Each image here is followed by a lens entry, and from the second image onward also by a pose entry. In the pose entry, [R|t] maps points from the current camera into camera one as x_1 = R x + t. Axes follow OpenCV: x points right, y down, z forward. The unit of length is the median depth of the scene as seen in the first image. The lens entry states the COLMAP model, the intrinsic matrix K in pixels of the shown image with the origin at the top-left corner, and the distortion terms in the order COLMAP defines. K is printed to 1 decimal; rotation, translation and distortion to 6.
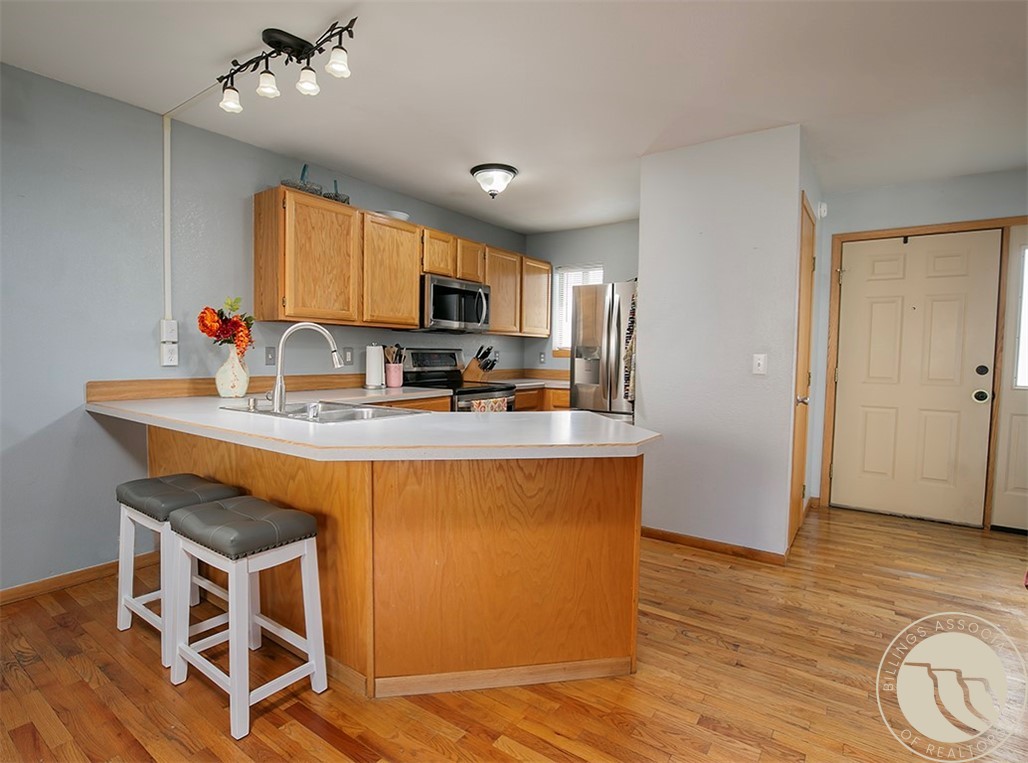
lens RADIAL K [[536.6, 0, 504.3], [0, 536.6, 382.0], [0, 0, 1]] dist [-0.021682, 0.001681]
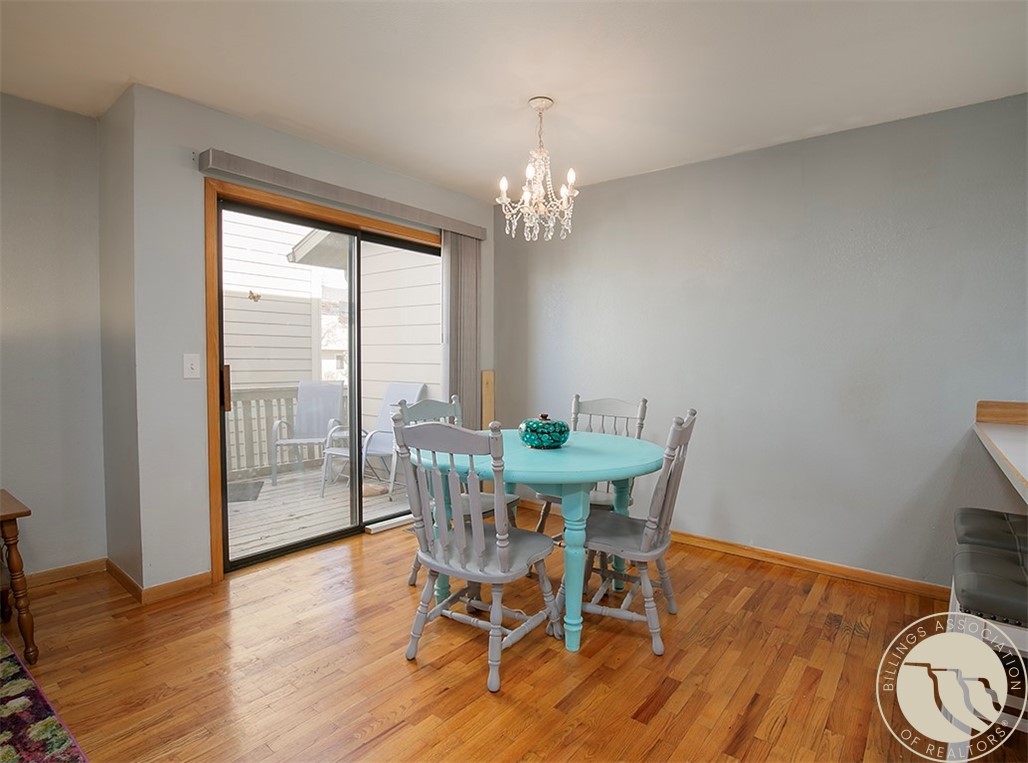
lens RADIAL K [[536.6, 0, 504.3], [0, 536.6, 382.0], [0, 0, 1]] dist [-0.021682, 0.001681]
pose [[-0.043236, 0.029460, -0.998630, 0.163704], [-0.070945, 0.996951, 0.032482, -0.003496], [0.996543, 0.072252, -0.041014, 0.128655]]
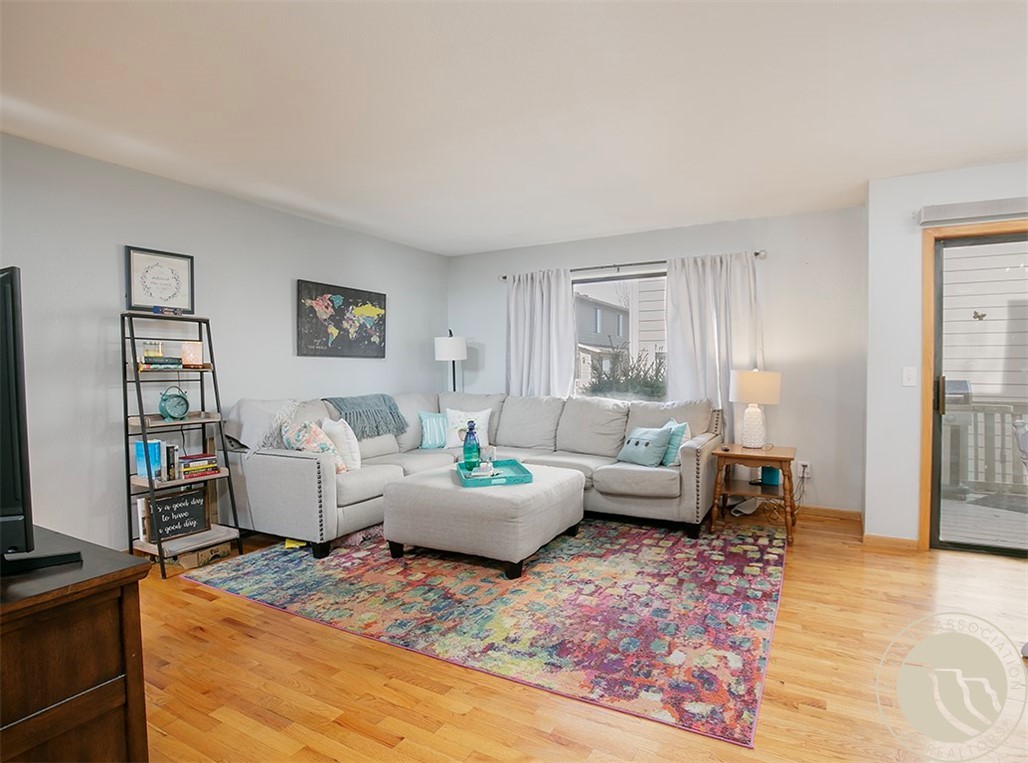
lens RADIAL K [[526.6, 0, 564.9], [0, 526.6, 382.8], [0, 0, 1]] dist [-0.030032, 0.000292]
pose [[-0.986043, -0.007868, -0.166306, 0.215143], [-0.022148, 0.996204, 0.084187, -0.026248], [0.165013, 0.086696, -0.982474, 0.499338]]
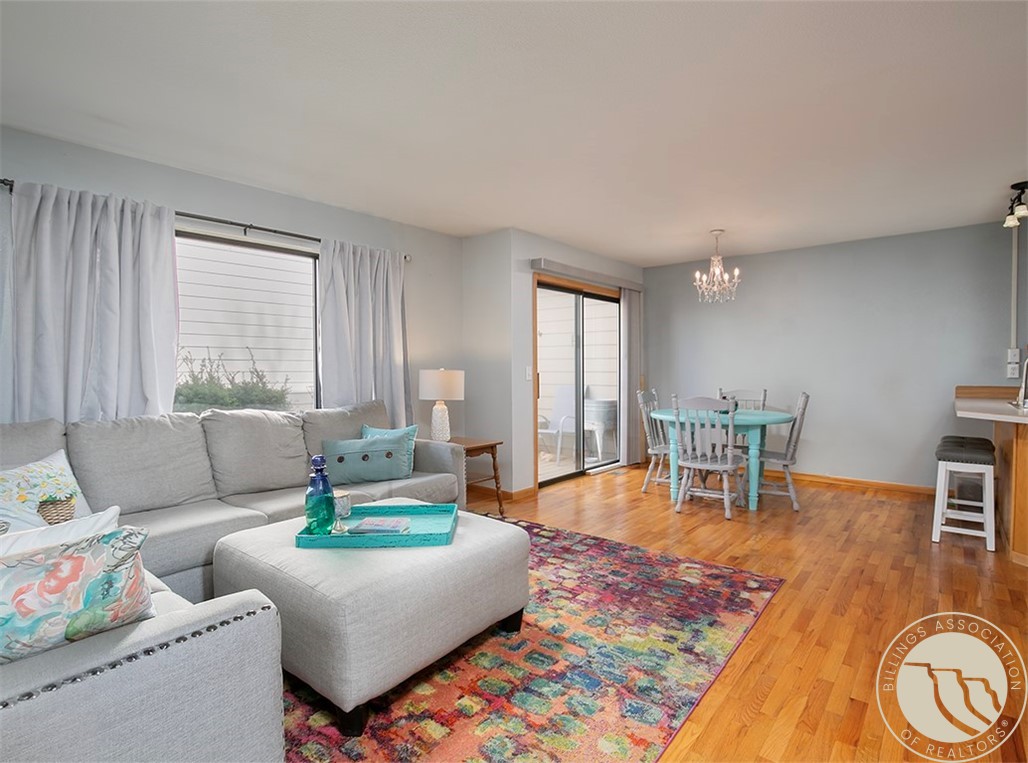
lens RADIAL K [[536.6, 0, 504.3], [0, 536.6, 382.0], [0, 0, 1]] dist [-0.021682, 0.001681]
pose [[-0.065668, 0.011866, -0.997771, 0.853752], [-0.056224, 0.998297, 0.015572, 0.034051], [0.996256, 0.057121, -0.064889, -0.324258]]
